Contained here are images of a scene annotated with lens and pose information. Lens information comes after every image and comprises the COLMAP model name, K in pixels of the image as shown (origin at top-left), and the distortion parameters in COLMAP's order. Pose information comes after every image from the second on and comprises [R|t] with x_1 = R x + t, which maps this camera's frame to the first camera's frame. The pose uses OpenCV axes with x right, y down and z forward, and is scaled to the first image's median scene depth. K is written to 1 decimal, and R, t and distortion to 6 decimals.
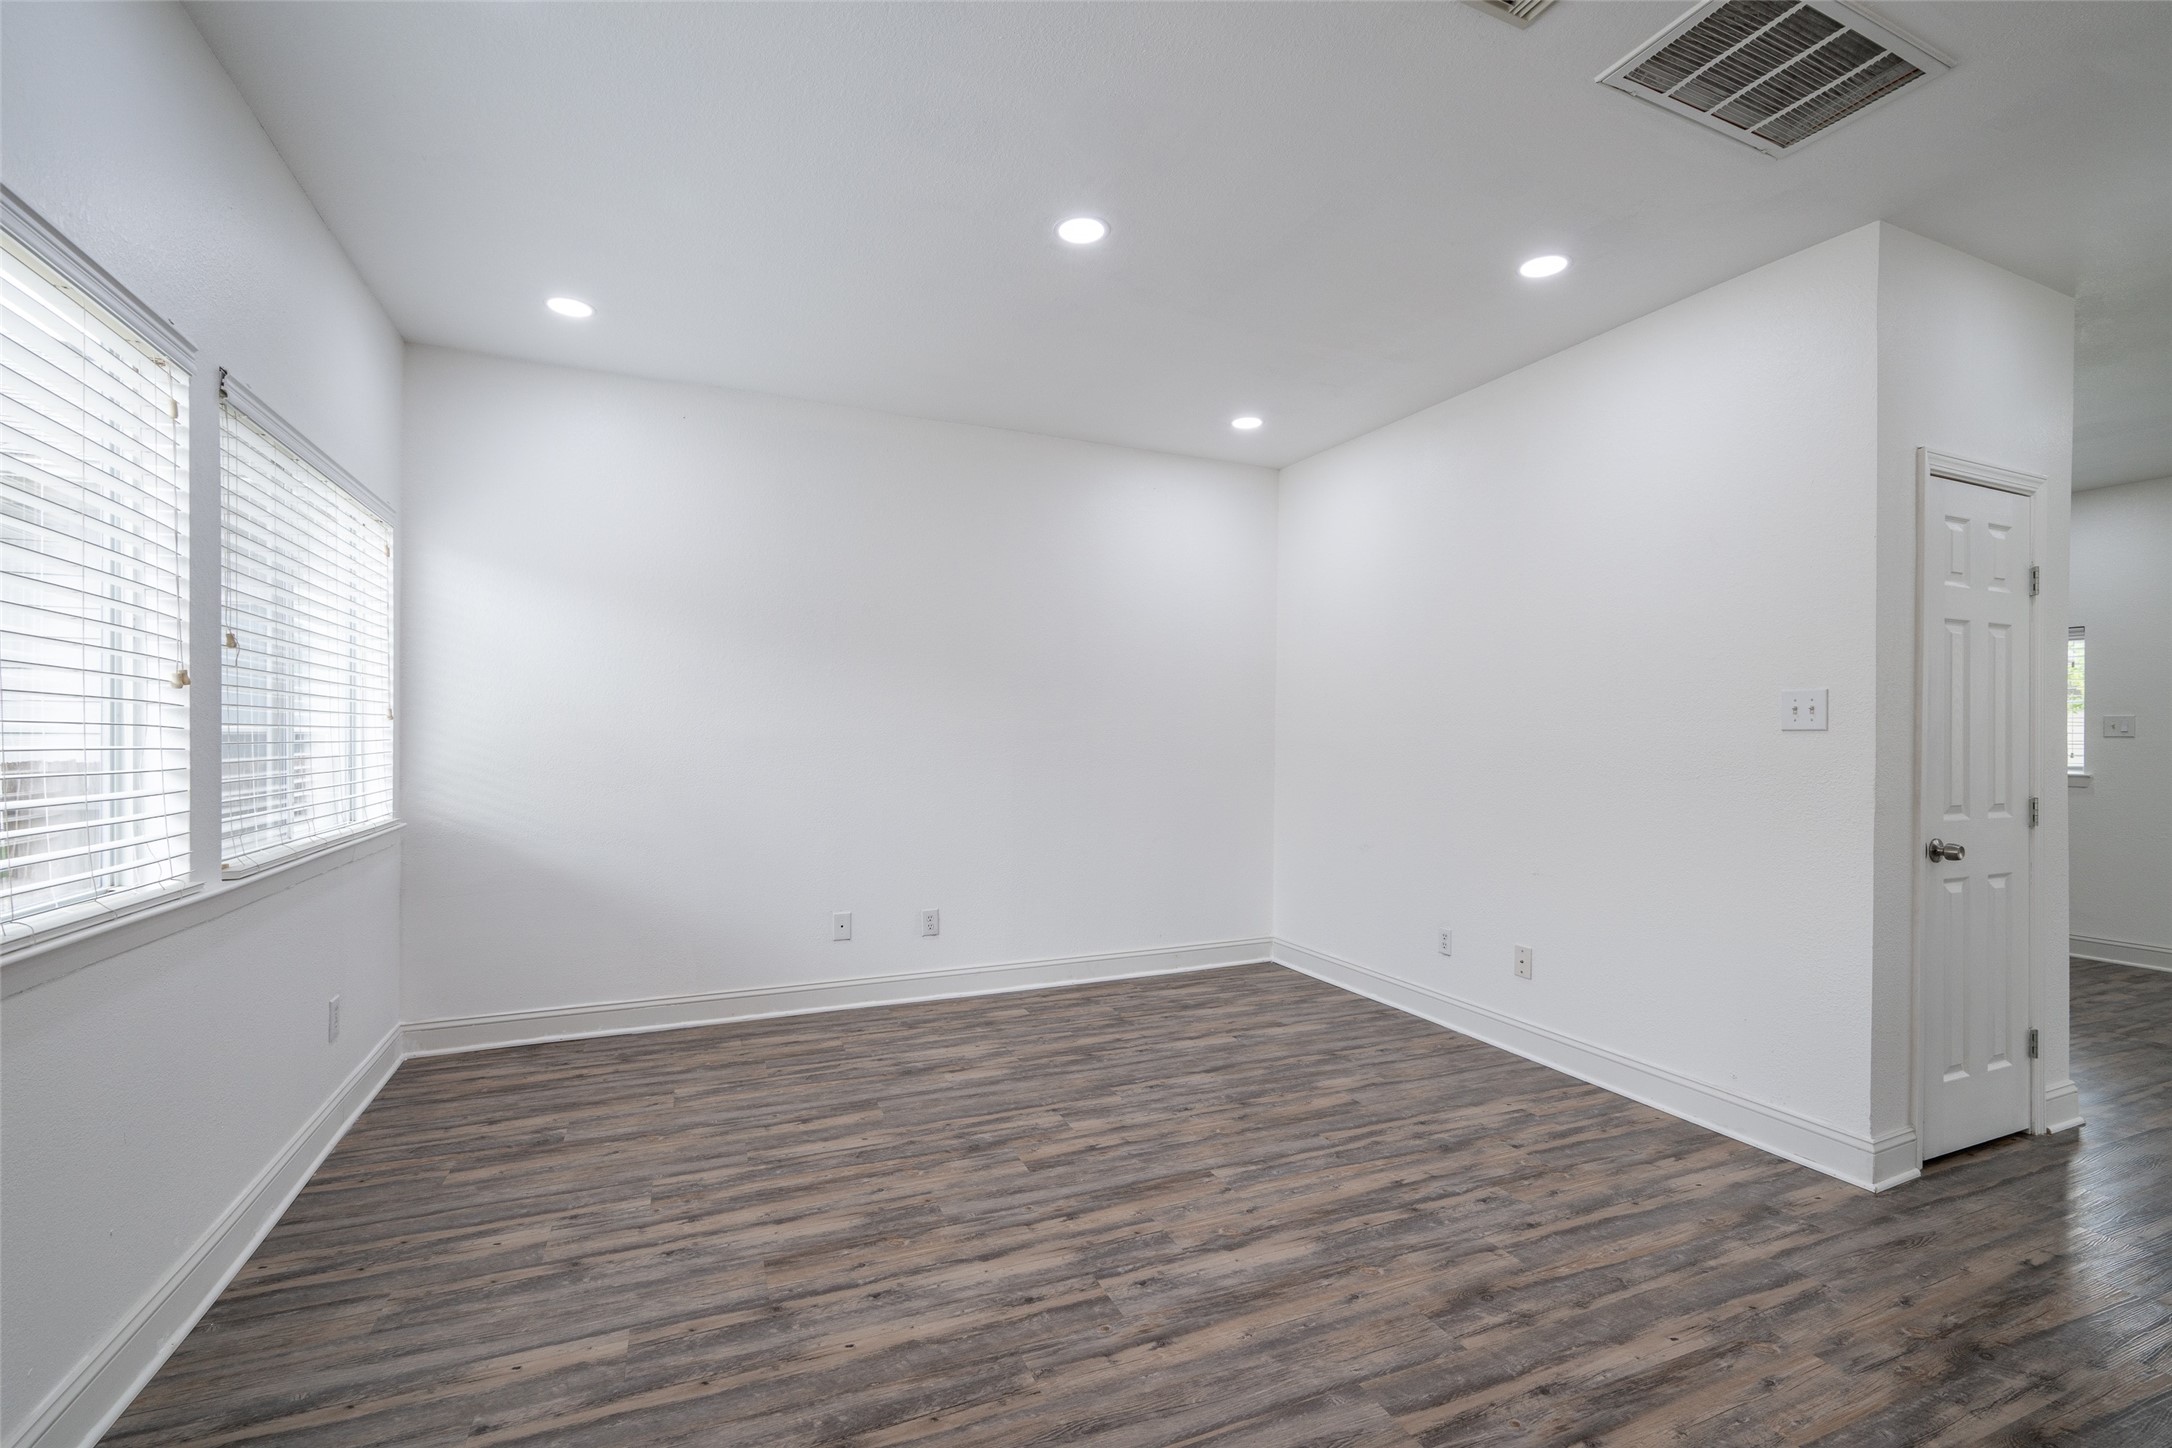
lens RADIAL K [[932.0, 0, 1070.8], [0, 932.0, 737.6], [0, 0, 1]] dist [-0.001007, 0.000126]
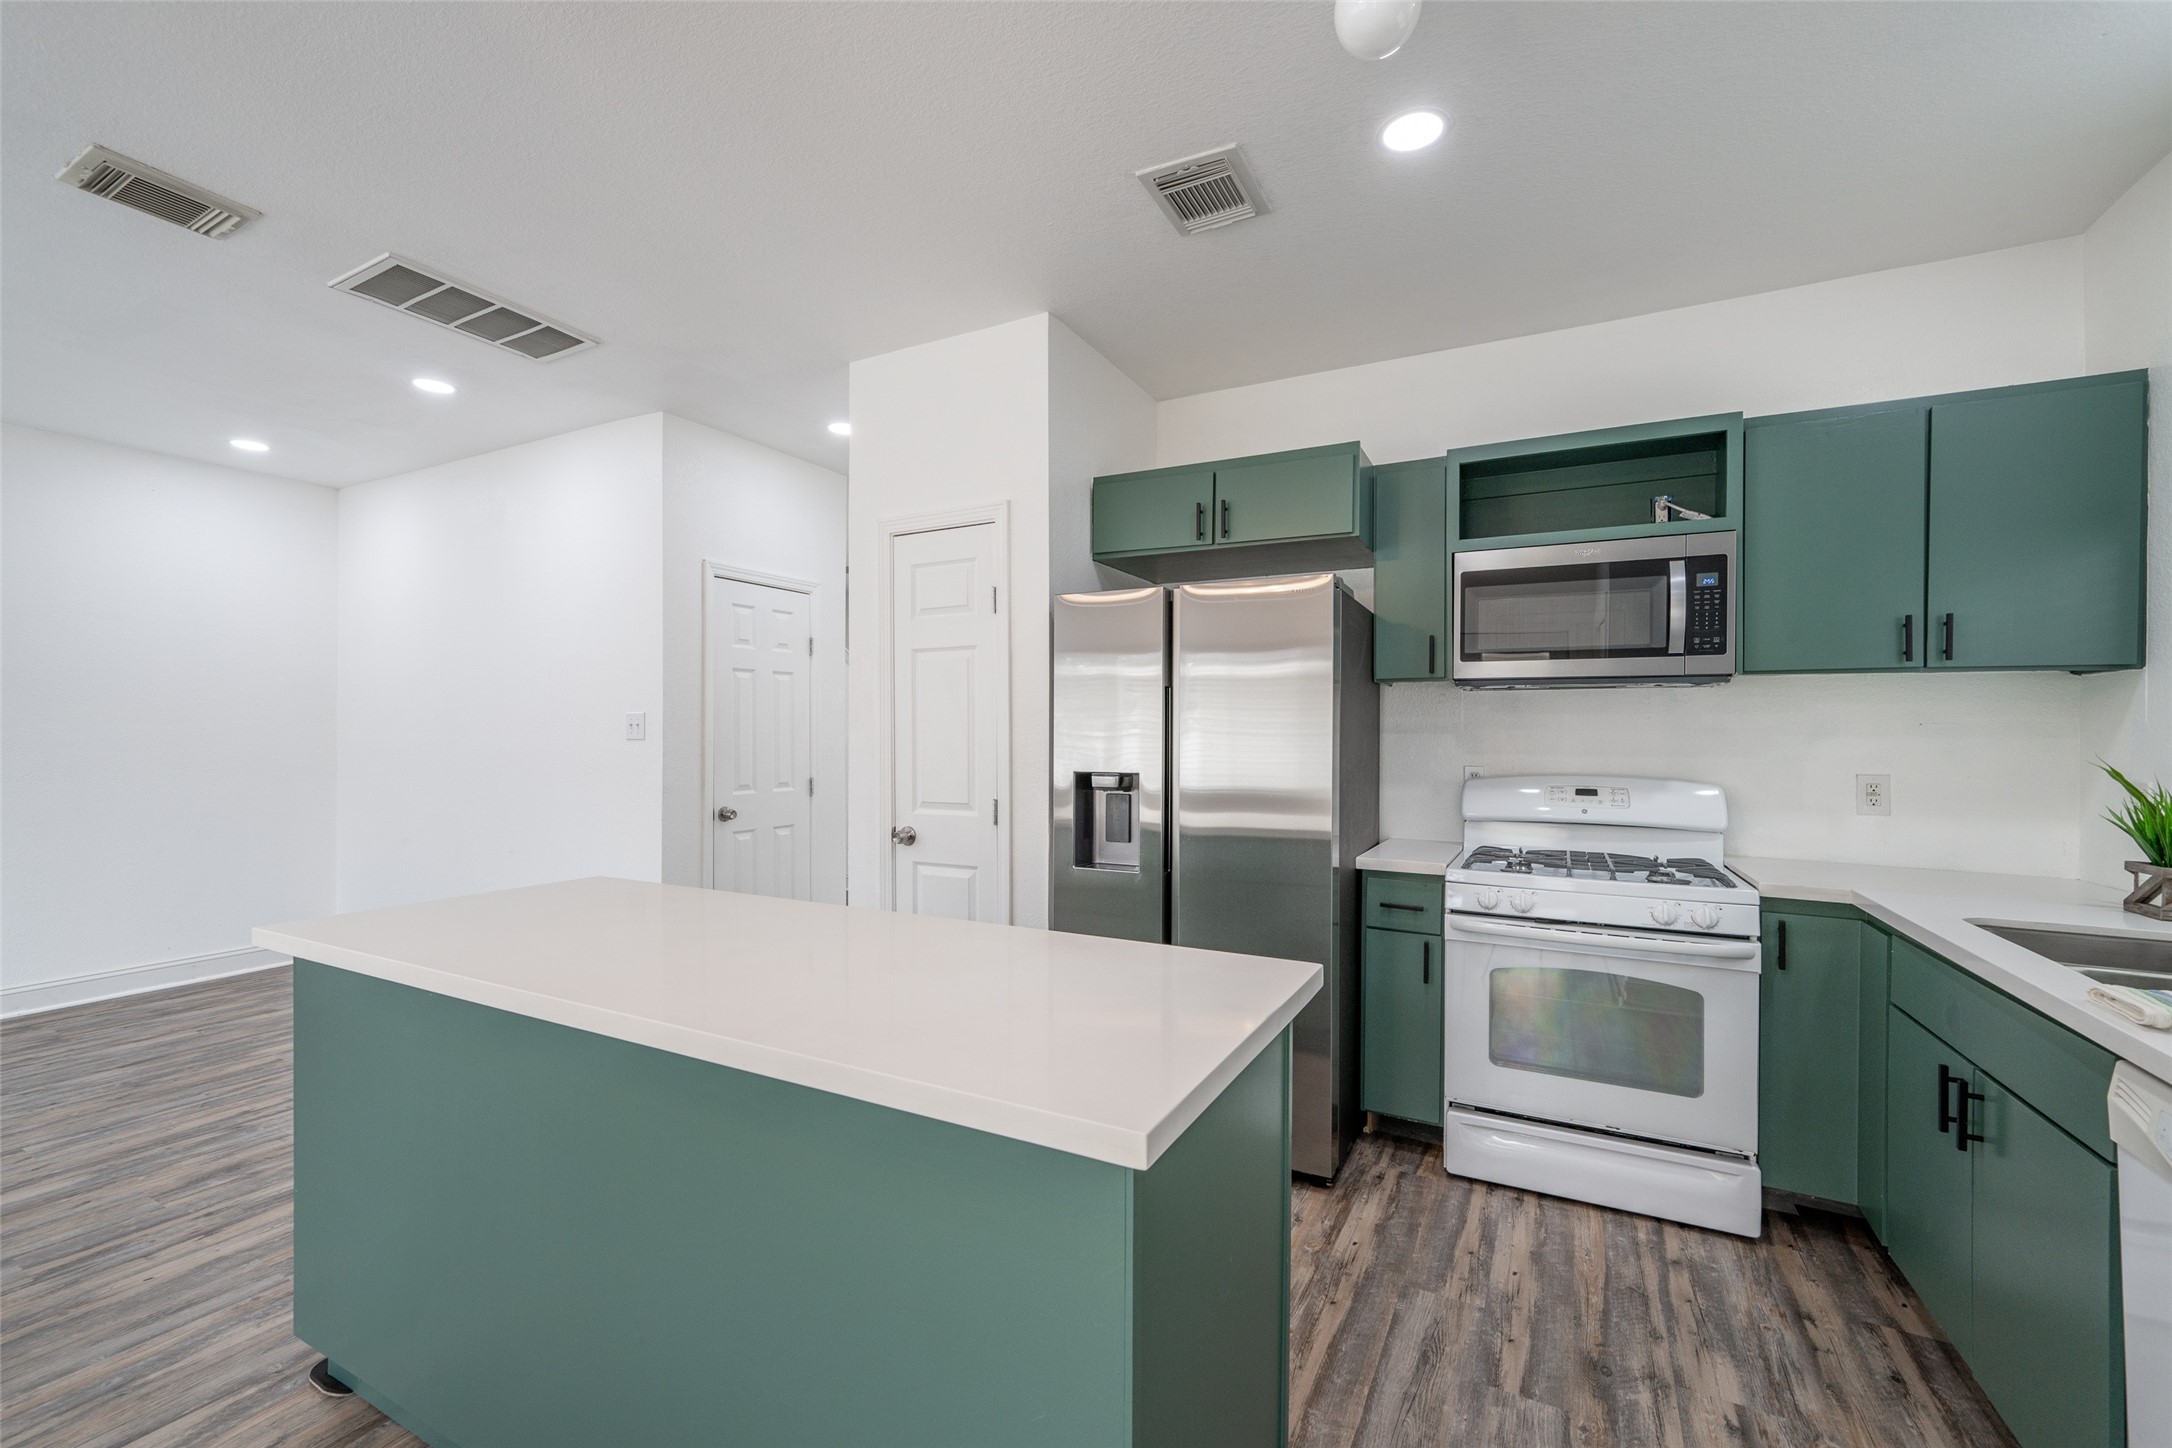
lens RADIAL K [[907.2, 0, 1099.1], [0, 907.2, 735.6], [0, 0, 1]] dist [-0.002236, 0.000091]
pose [[0.775920, -0.007735, 0.630784, 0.431650], [0.003290, 0.999961, 0.008216, -0.022638], [-0.630823, -0.004300, 0.775915, -0.577003]]
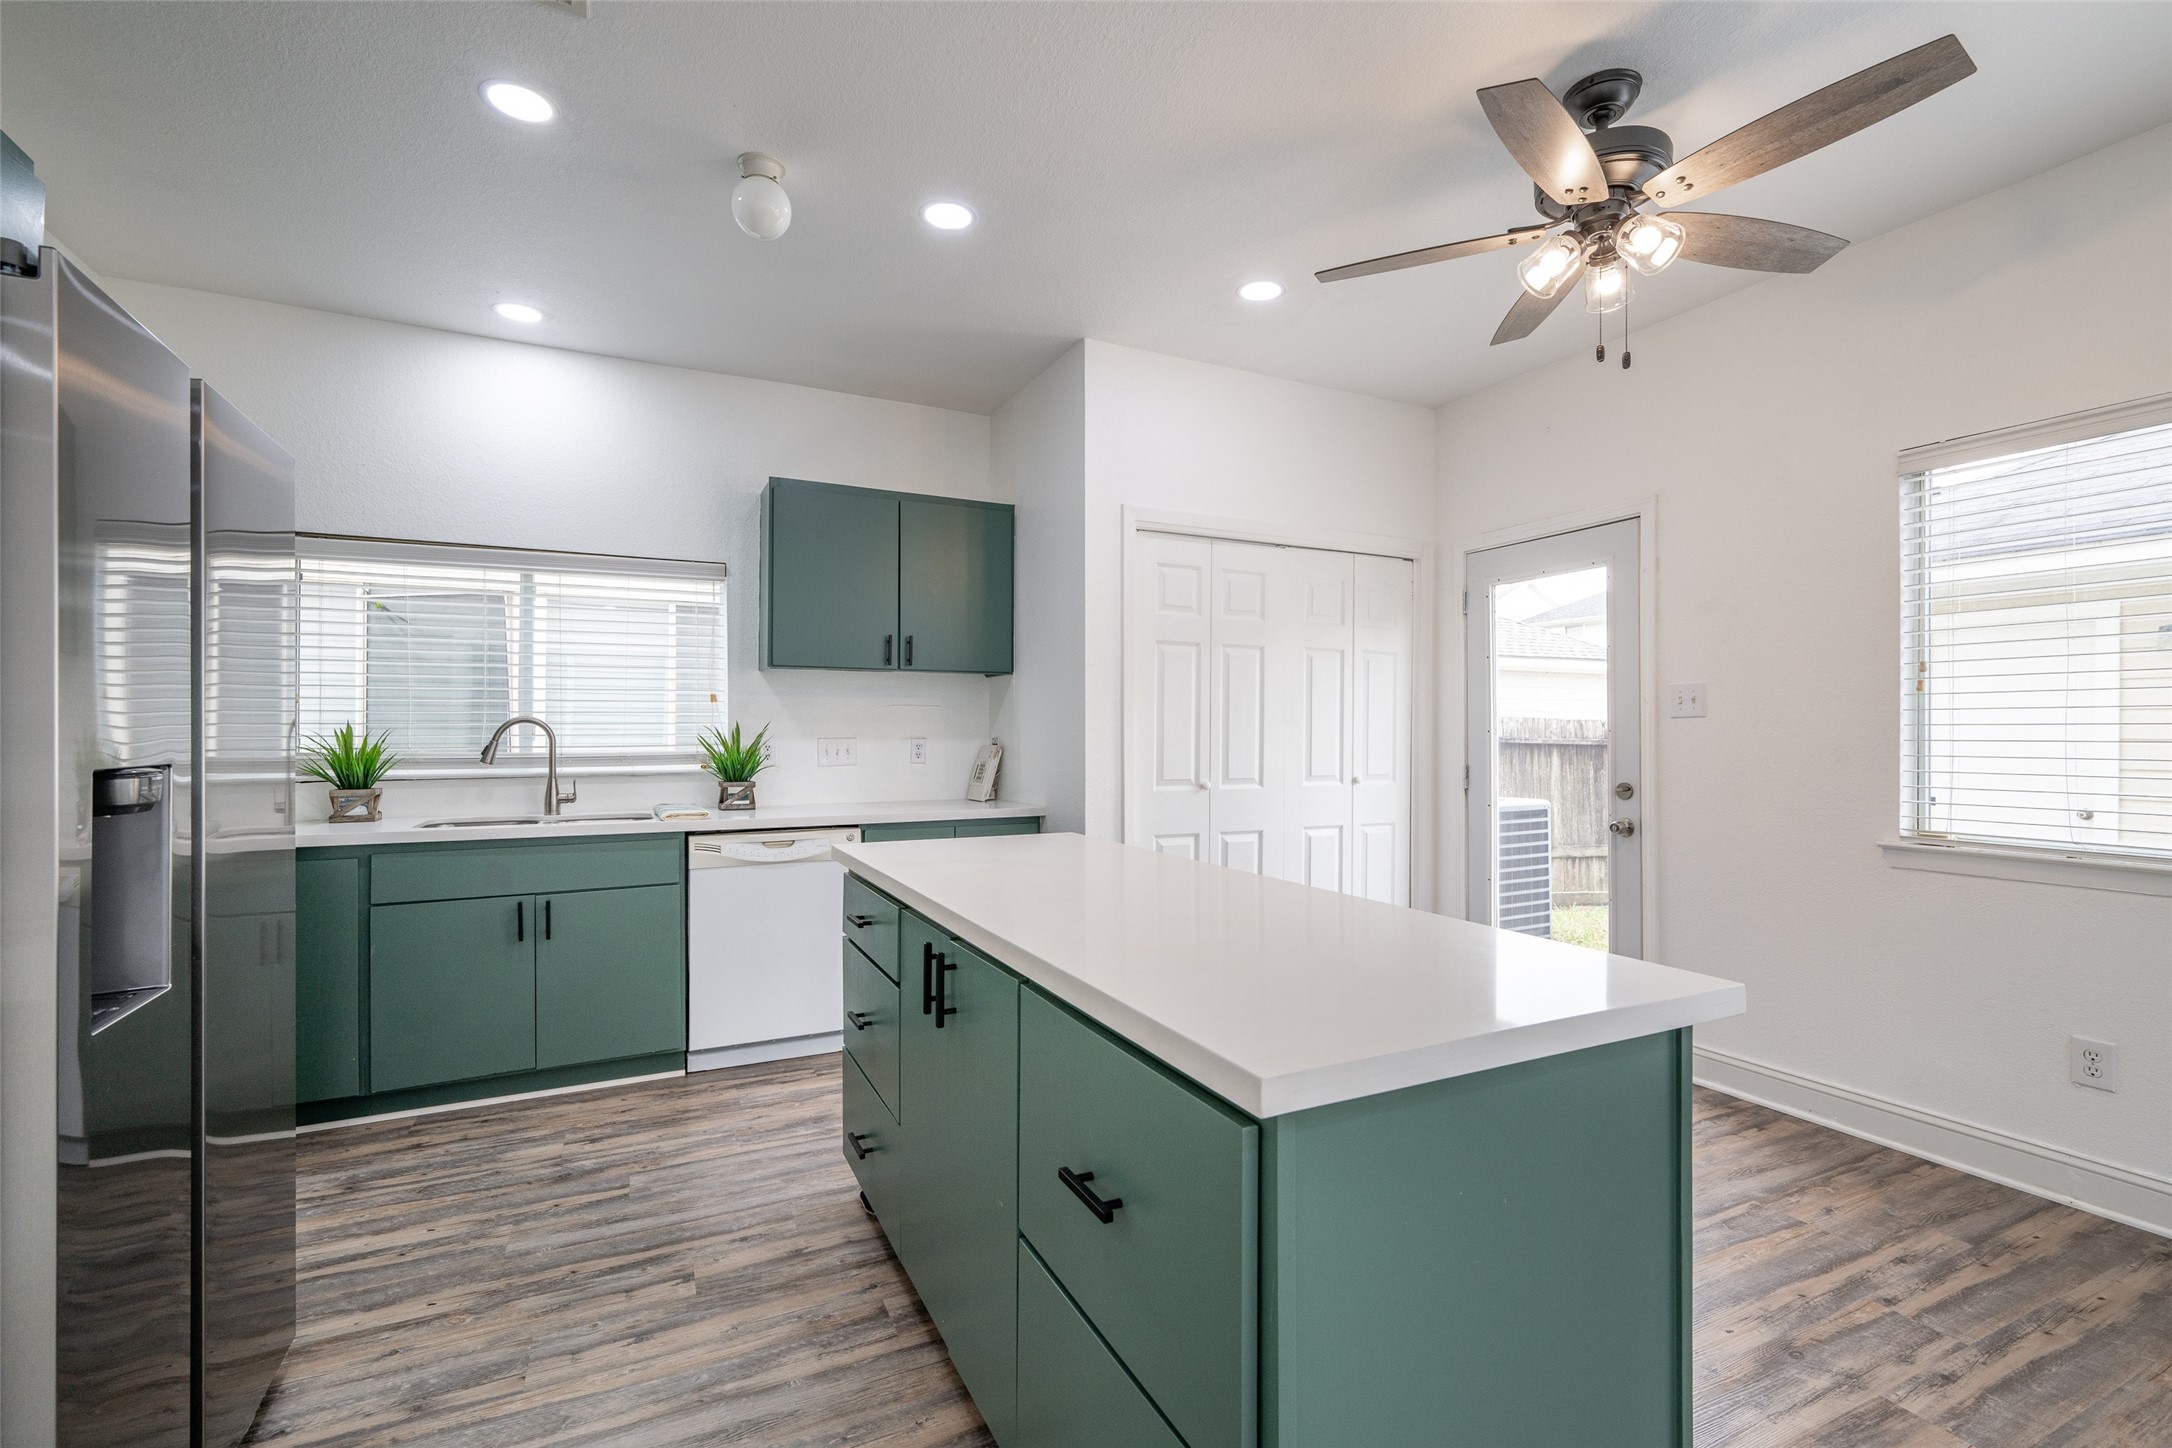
lens RADIAL K [[932.0, 0, 1084.5], [0, 932.0, 729.9], [0, 0, 1]] dist [-0.001007, 0.000126]
pose [[-0.998969, -0.008257, -0.044640, 0.666515], [-0.008277, 0.999966, 0.000256, 0.004766], [0.044637, 0.000625, -0.999003, 0.642905]]
